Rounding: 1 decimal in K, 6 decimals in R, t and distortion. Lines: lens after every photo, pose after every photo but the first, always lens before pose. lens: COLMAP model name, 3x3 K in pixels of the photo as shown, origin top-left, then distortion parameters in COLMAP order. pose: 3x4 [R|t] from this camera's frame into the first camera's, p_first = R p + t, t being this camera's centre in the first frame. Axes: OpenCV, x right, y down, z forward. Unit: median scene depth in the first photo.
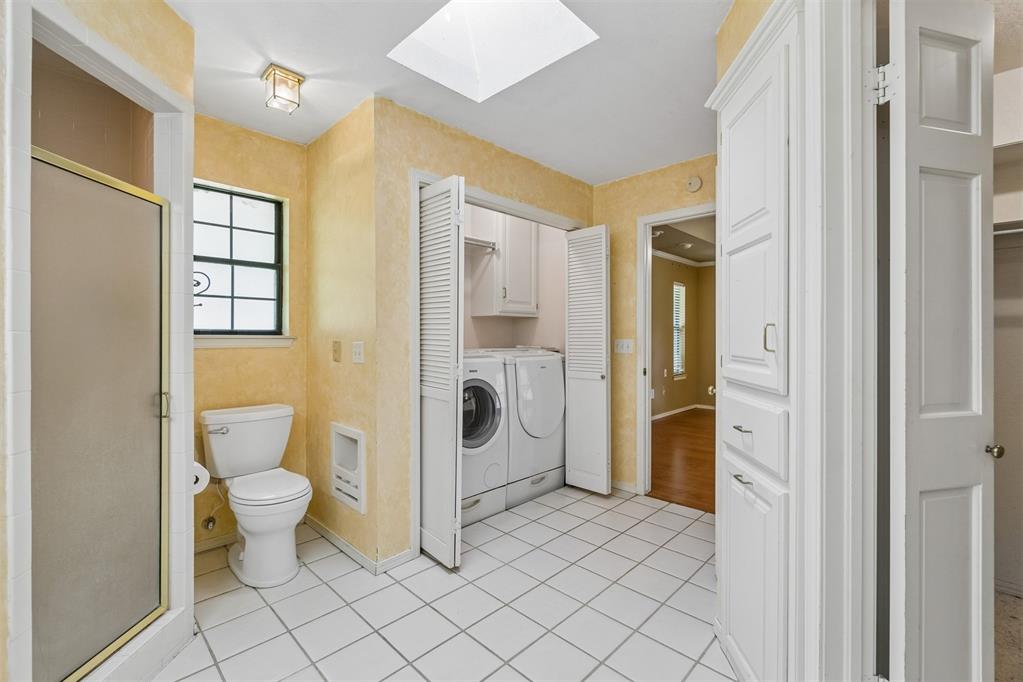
lens RADIAL K [[439.1, 0, 513.3], [0, 439.1, 337.3], [0, 0, 1]] dist [-0.006506, 0.002122]
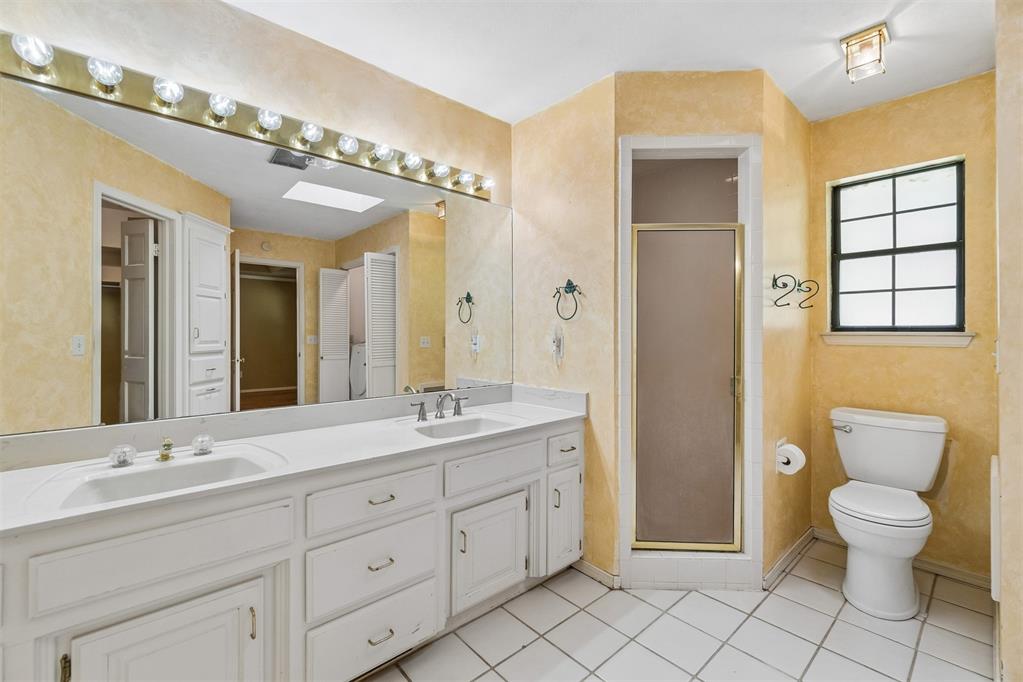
lens RADIAL K [[439.1, 0, 513.3], [0, 439.1, 336.1], [0, 0, 1]] dist [-0.006506, 0.002122]
pose [[-0.059002, 0.003204, -0.998253, 0.311471], [-0.004371, 0.999984, 0.003468, 0.003848], [0.998248, 0.004568, -0.058987, 0.266918]]
